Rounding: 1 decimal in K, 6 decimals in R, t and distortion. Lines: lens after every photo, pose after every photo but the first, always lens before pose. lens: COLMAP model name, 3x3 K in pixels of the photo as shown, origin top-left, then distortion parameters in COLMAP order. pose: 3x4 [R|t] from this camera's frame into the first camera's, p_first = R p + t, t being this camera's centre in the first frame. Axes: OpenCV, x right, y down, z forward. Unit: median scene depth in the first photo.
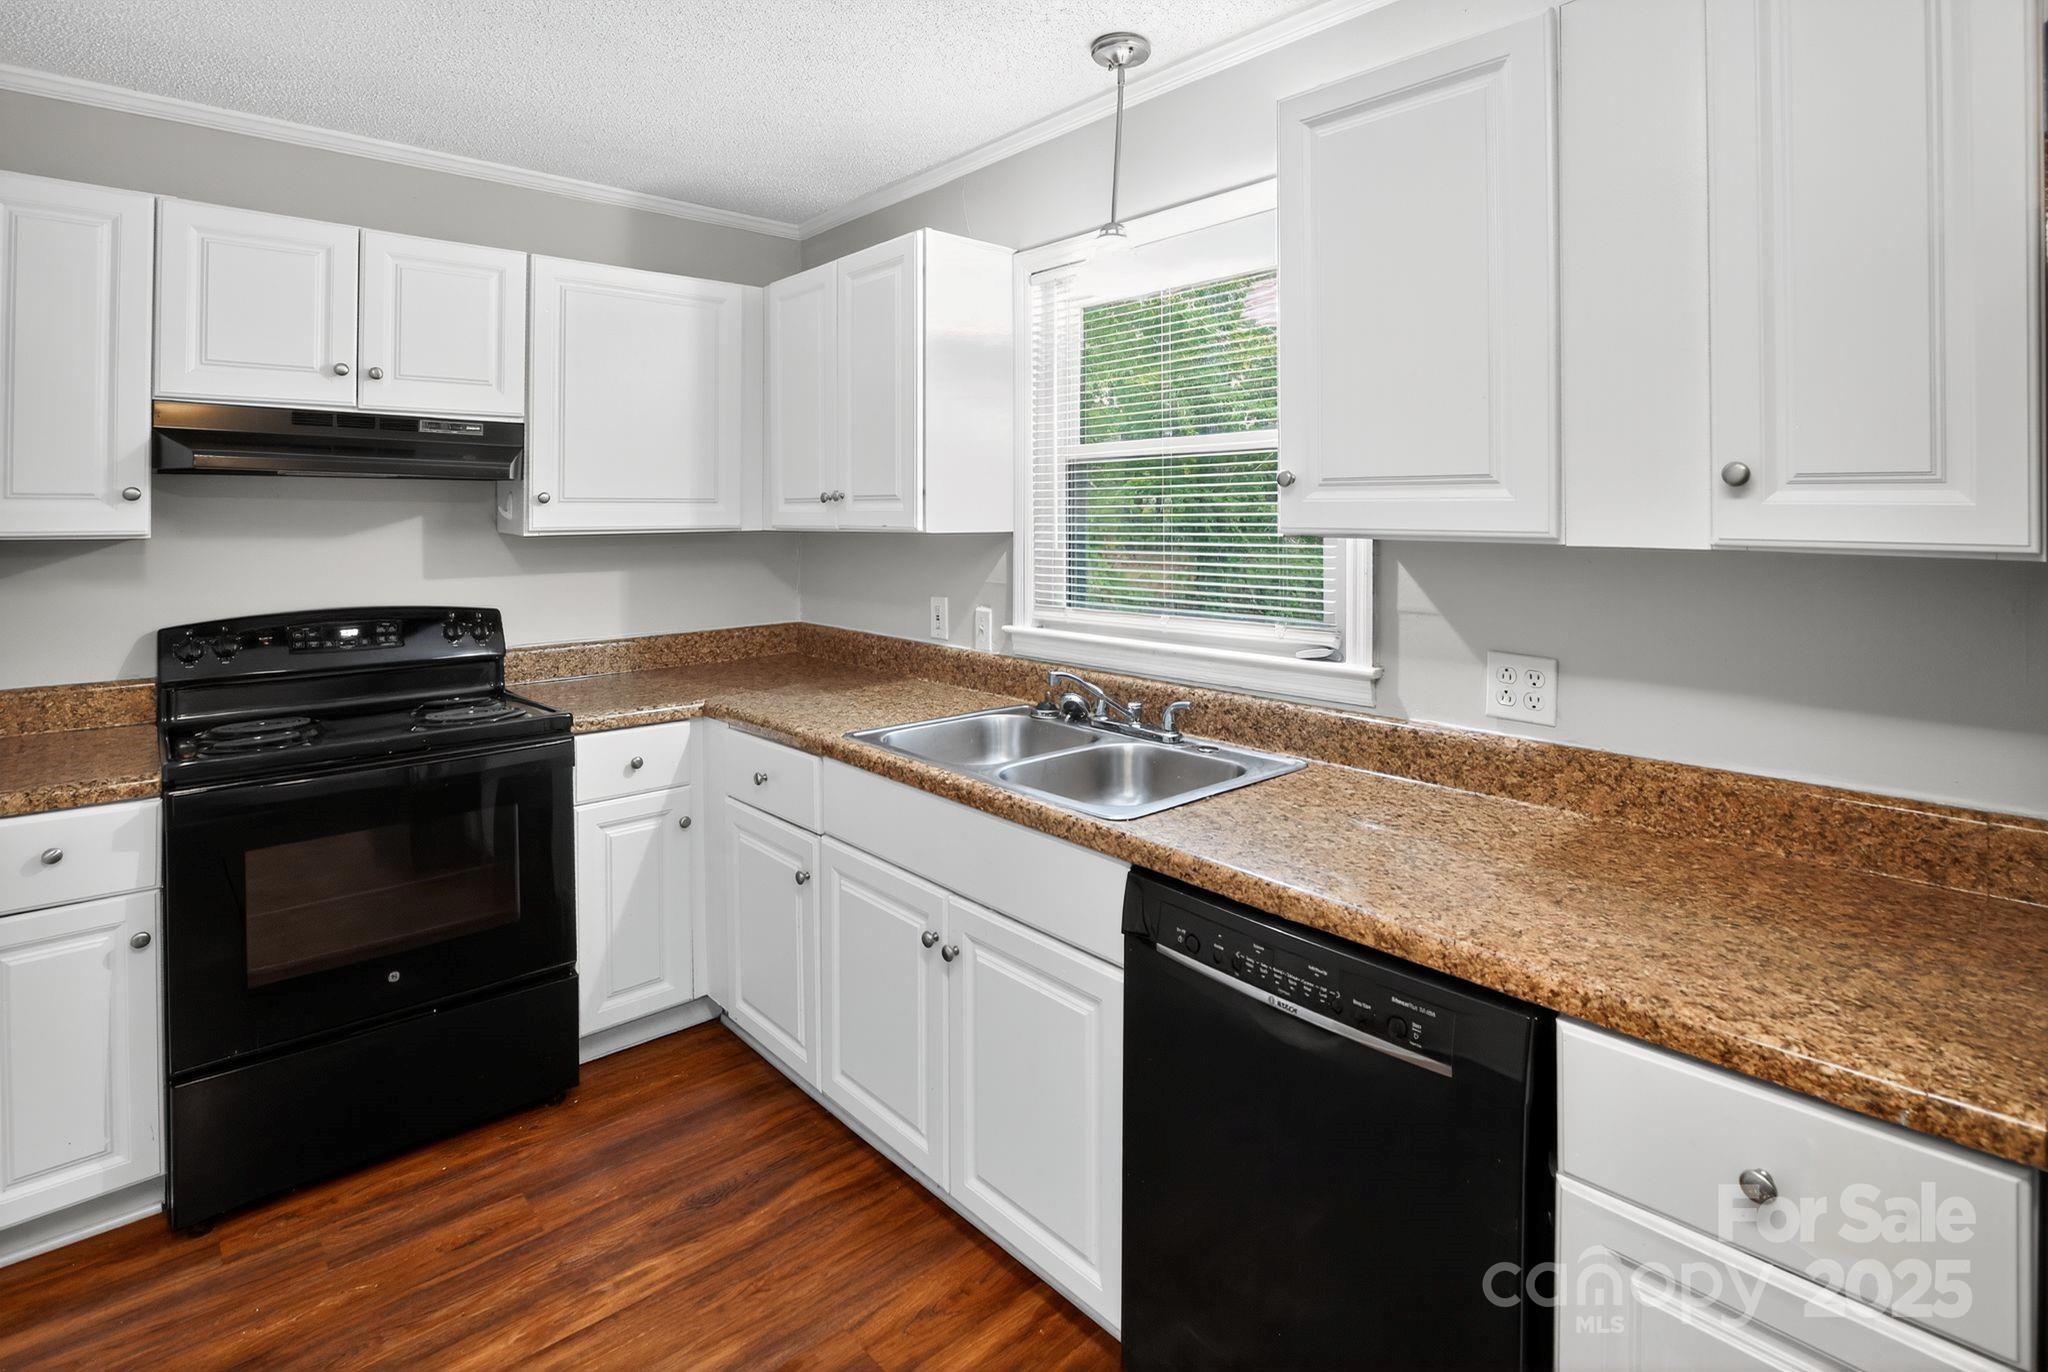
lens RADIAL K [[1030.3, 0, 1055.1], [0, 1030.3, 494.5], [0, 0, 1]] dist [-0.032661, 0.004073]
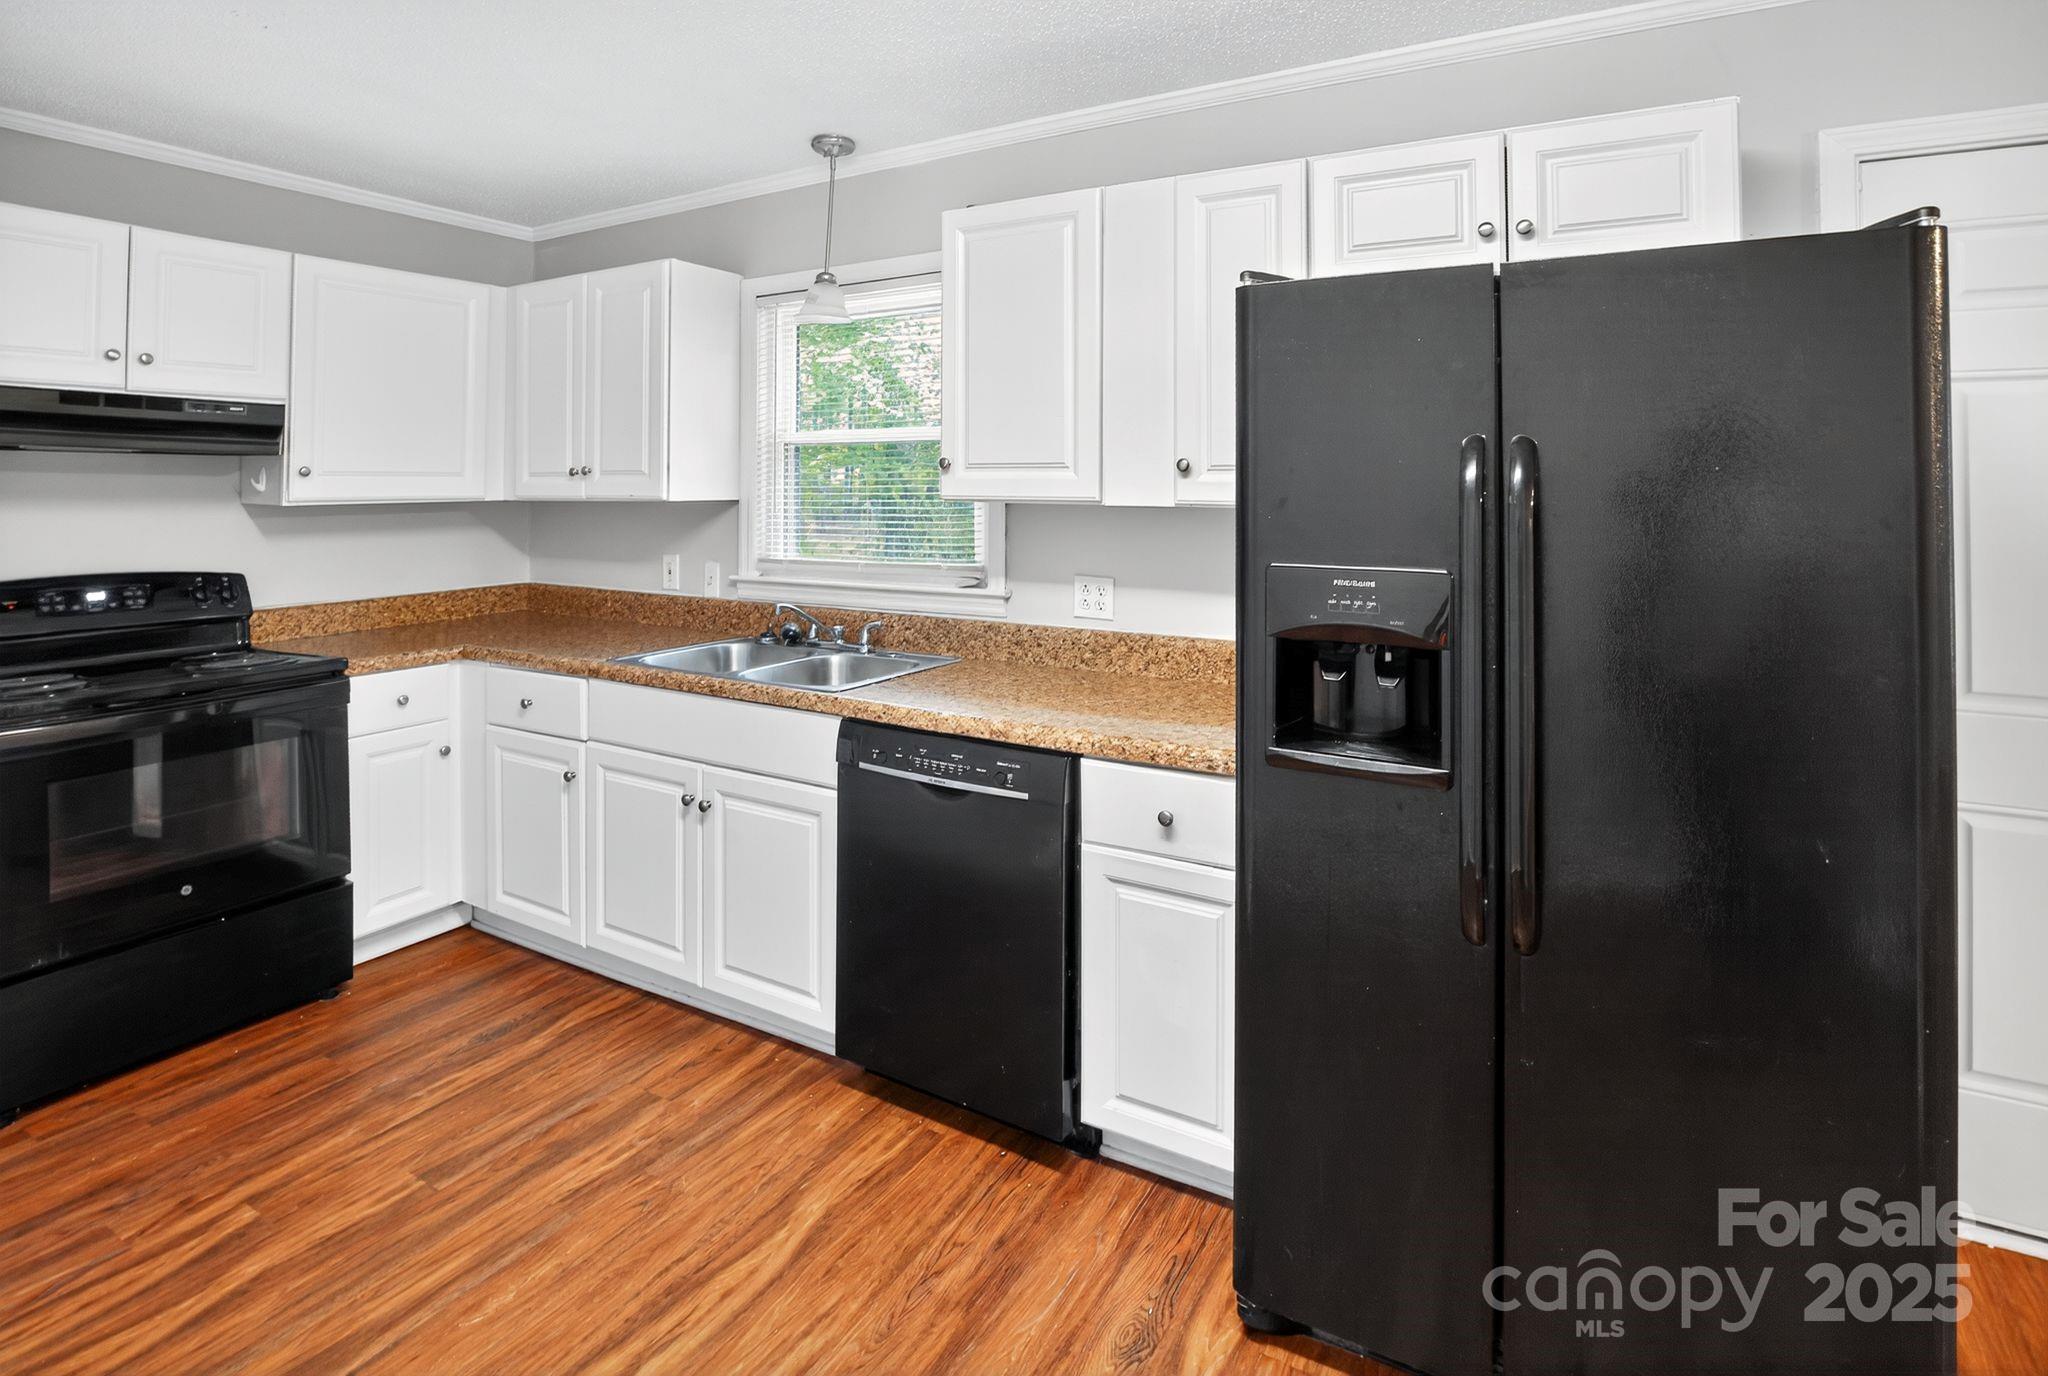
lens RADIAL K [[1038.1, 0, 1045.6], [0, 1038.1, 460.4], [0, 0, 1]] dist [-0.012623, 0.000445]
pose [[0.958206, 0.007036, 0.285992, -0.055299], [-0.005657, 0.999968, -0.005648, -0.008608], [-0.286023, 0.003794, 0.958215, -0.390559]]
